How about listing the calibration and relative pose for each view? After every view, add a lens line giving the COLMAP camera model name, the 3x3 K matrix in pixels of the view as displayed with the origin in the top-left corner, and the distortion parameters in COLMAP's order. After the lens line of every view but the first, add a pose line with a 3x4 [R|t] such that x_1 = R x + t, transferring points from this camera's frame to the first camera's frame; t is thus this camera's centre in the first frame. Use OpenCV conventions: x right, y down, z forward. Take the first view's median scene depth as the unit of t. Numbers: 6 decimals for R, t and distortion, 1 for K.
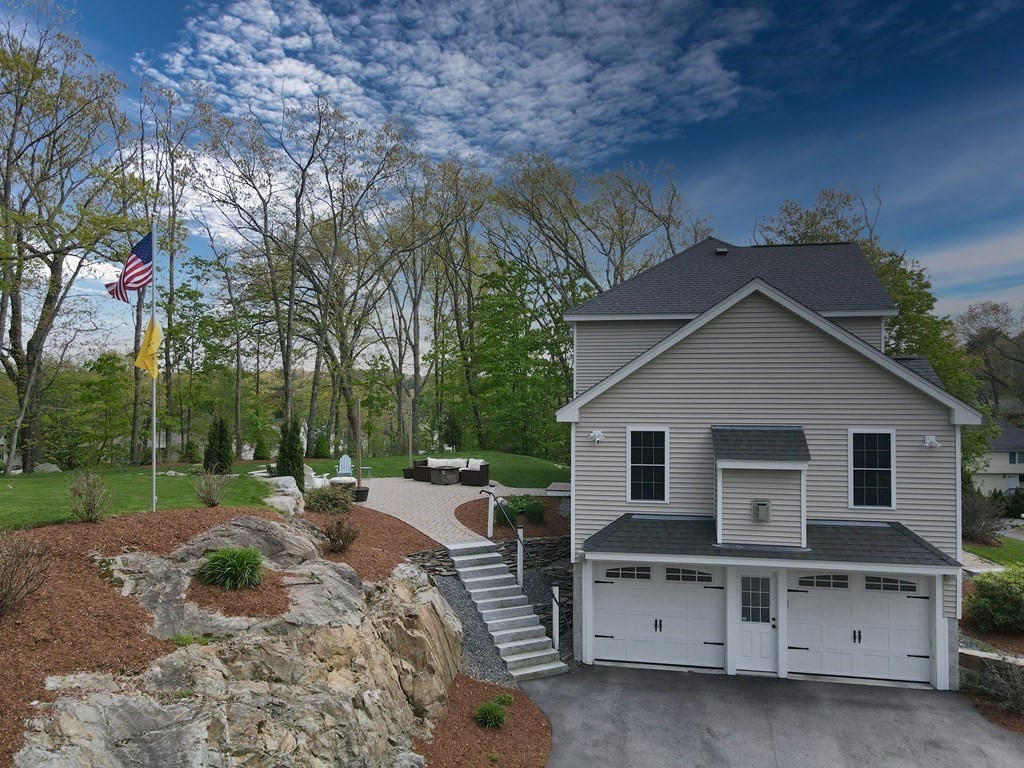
lens RADIAL K [[744.9, 0, 510.2], [0, 744.9, 389.6], [0, 0, 1]] dist [0.015627, -0.005130]
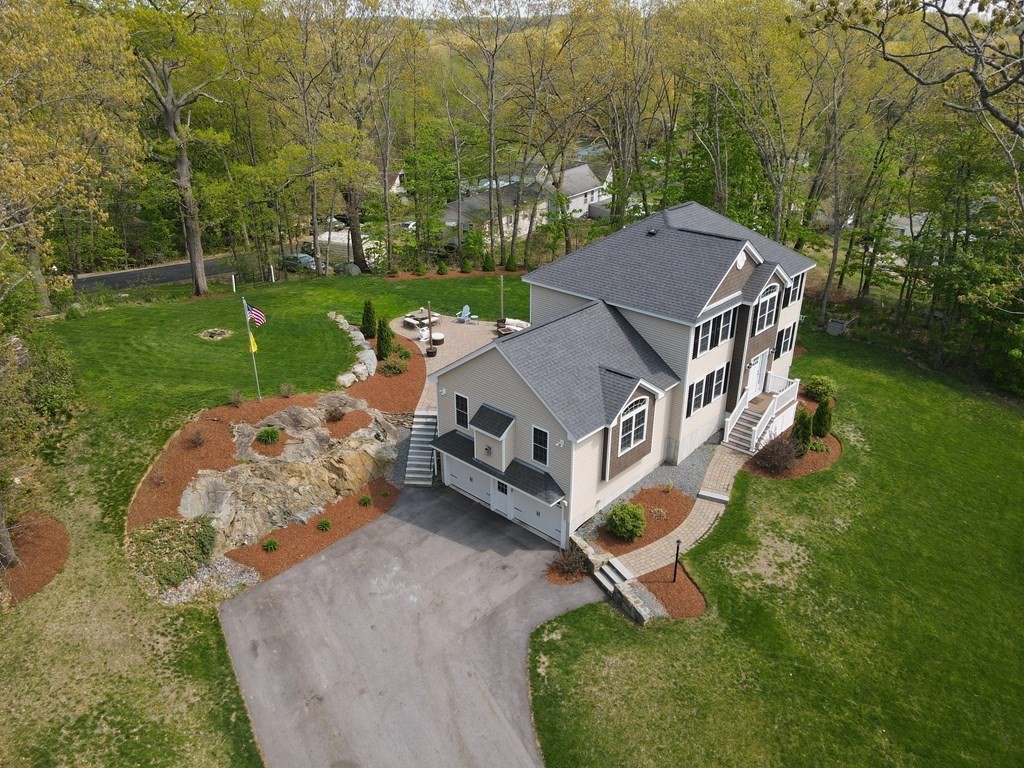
lens RADIAL K [[744.9, 0, 513.1], [0, 744.9, 381.6], [0, 0, 1]] dist [0.015627, -0.005130]
pose [[0.847564, 0.221141, -0.482423, 1.560733], [0.005161, 0.905565, 0.424176, -1.027803], [0.530668, -0.362006, 0.766383, -0.557061]]
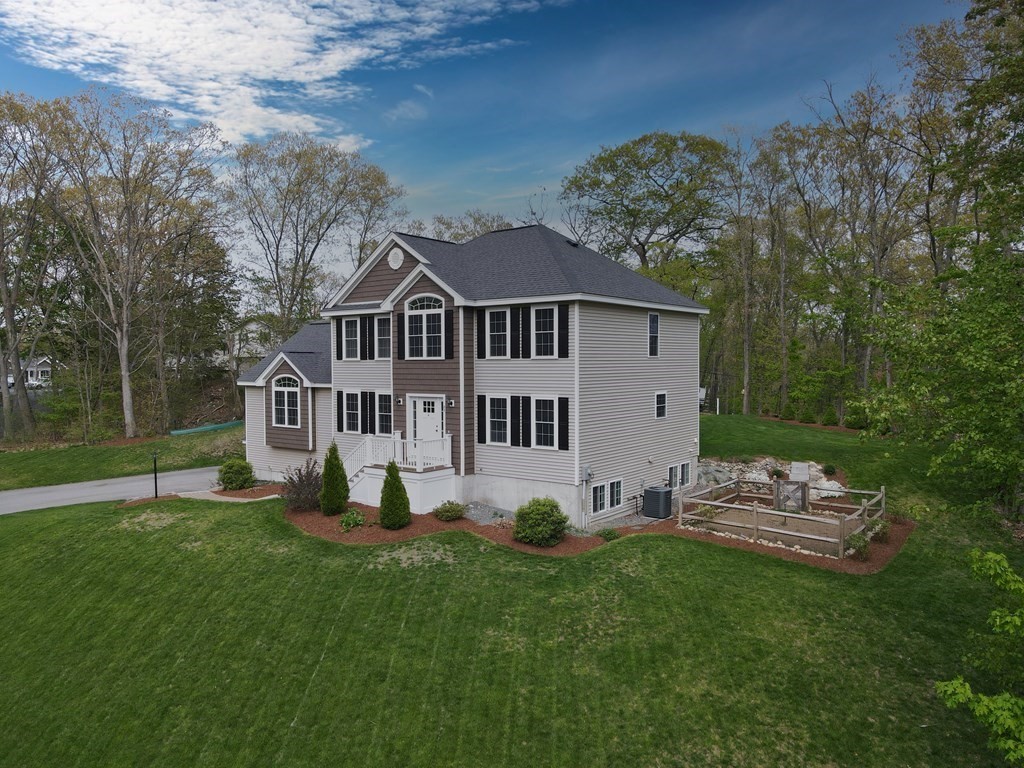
lens RADIAL K [[744.9, 0, 512.9], [0, 744.9, 387.2], [0, 0, 1]] dist [0.015627, -0.005130]
pose [[-0.449931, 0.025015, -0.892713, 2.656725], [0.002411, 0.999638, 0.026796, -0.007518], [0.893060, 0.009904, -0.449829, 3.219652]]
